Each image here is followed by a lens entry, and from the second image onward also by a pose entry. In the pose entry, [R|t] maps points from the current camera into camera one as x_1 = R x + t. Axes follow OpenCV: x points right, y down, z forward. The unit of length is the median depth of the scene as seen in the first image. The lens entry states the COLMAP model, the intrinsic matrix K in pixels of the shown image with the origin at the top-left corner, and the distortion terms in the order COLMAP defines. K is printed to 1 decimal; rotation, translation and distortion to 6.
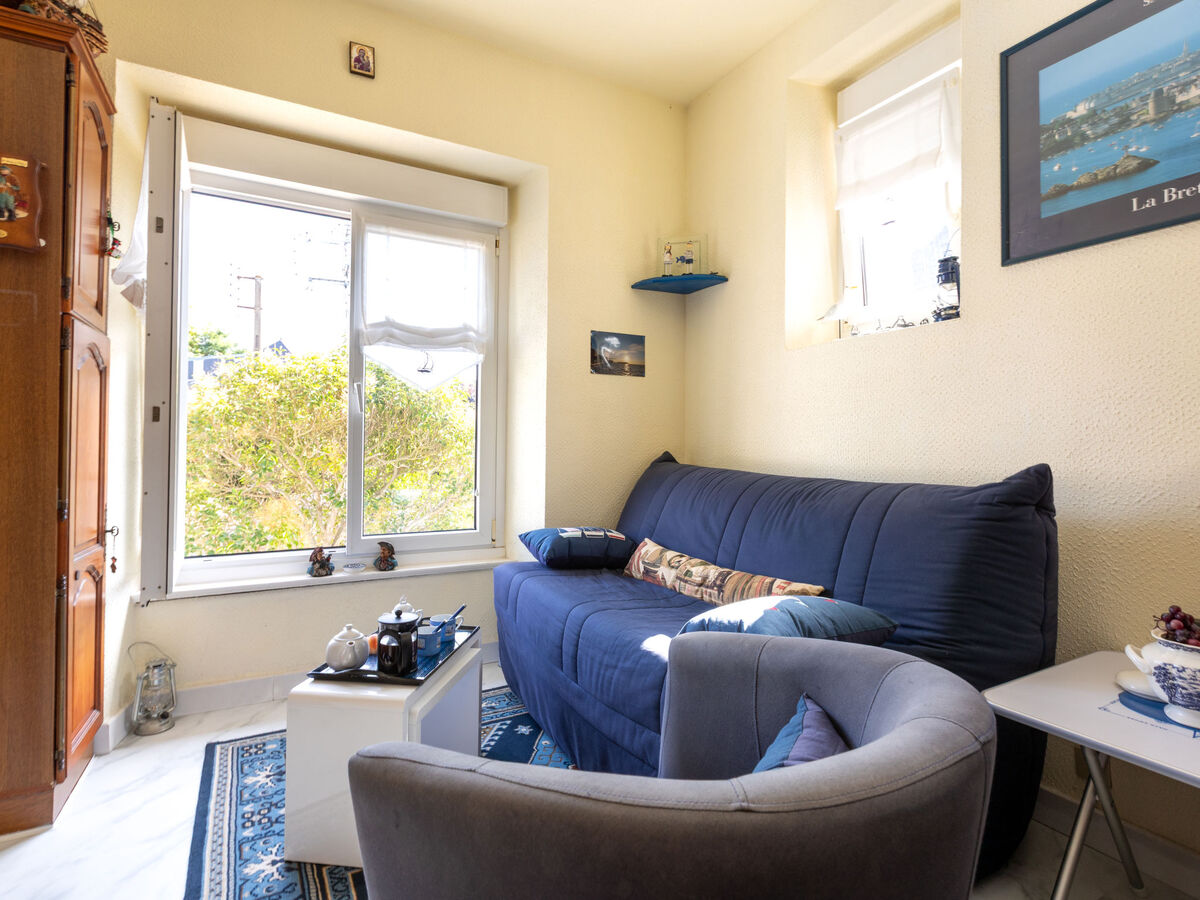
lens RADIAL K [[609.8, 0, 595.1], [0, 609.8, 439.7], [0, 0, 1]] dist [-0.010666, 0.000186]
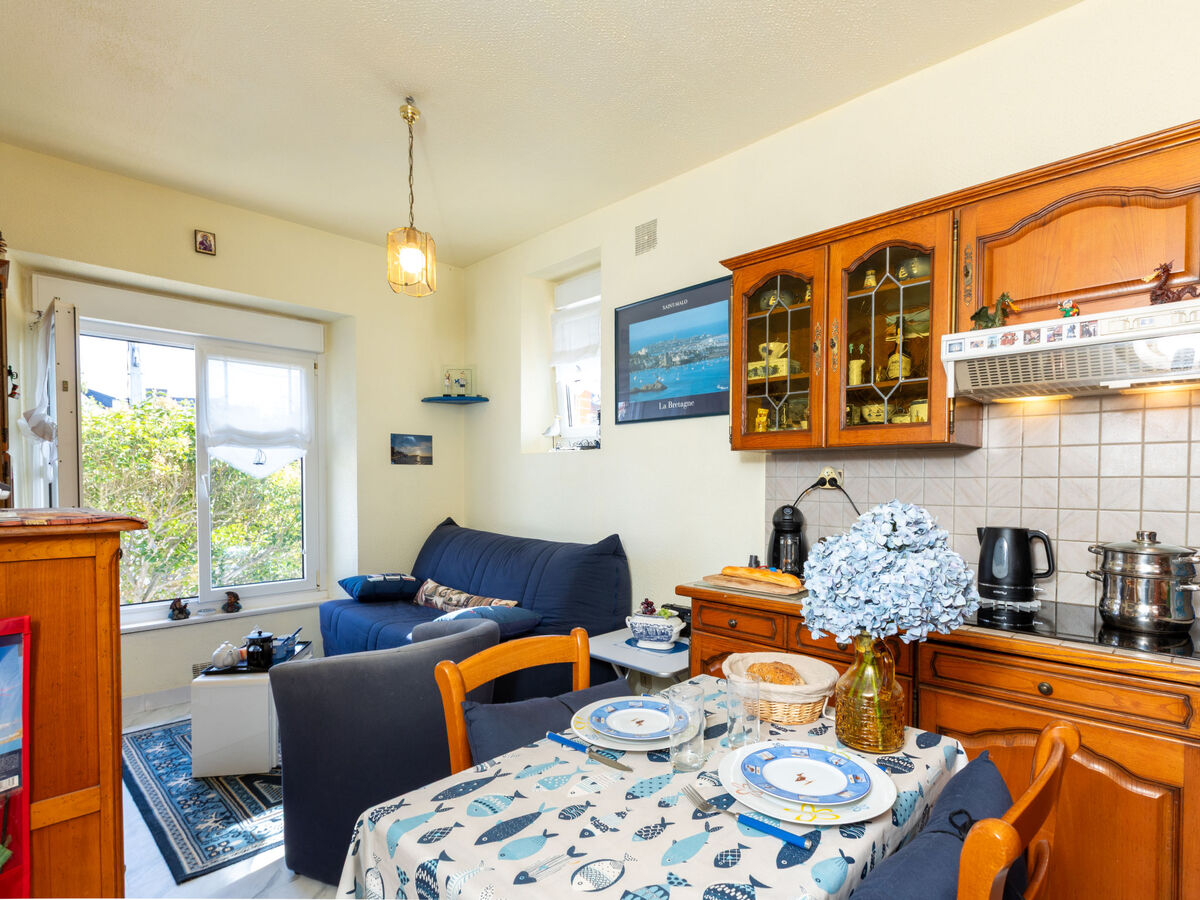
lens RADIAL K [[617.8, 0, 610.8], [0, 617.8, 497.1], [0, 0, 1]] dist [0.002877, 0.001549]
pose [[0.958414, -0.014744, 0.285001, 0.082709], [0.003335, 0.999175, 0.040476, -0.103054], [-0.285362, -0.037843, 0.957672, -0.598627]]
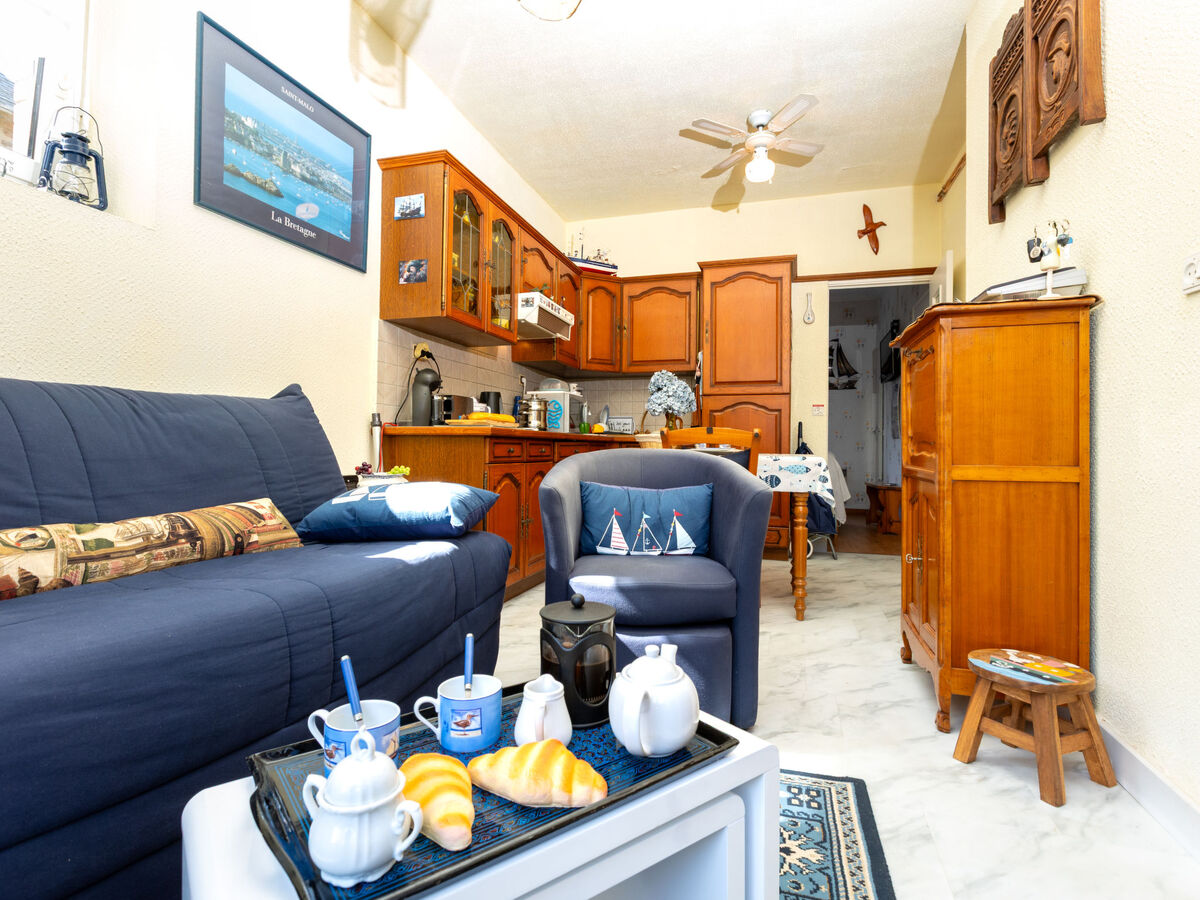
lens RADIAL K [[604.4, 0, 598.8], [0, 604.4, 454.7], [0, 0, 1]] dist [-0.002367, -0.000899]
pose [[-0.702503, -0.016366, 0.711493, -0.467135], [-0.012213, 0.999866, 0.010940, 0.110983], [-0.711576, -0.001004, -0.702608, 0.915470]]
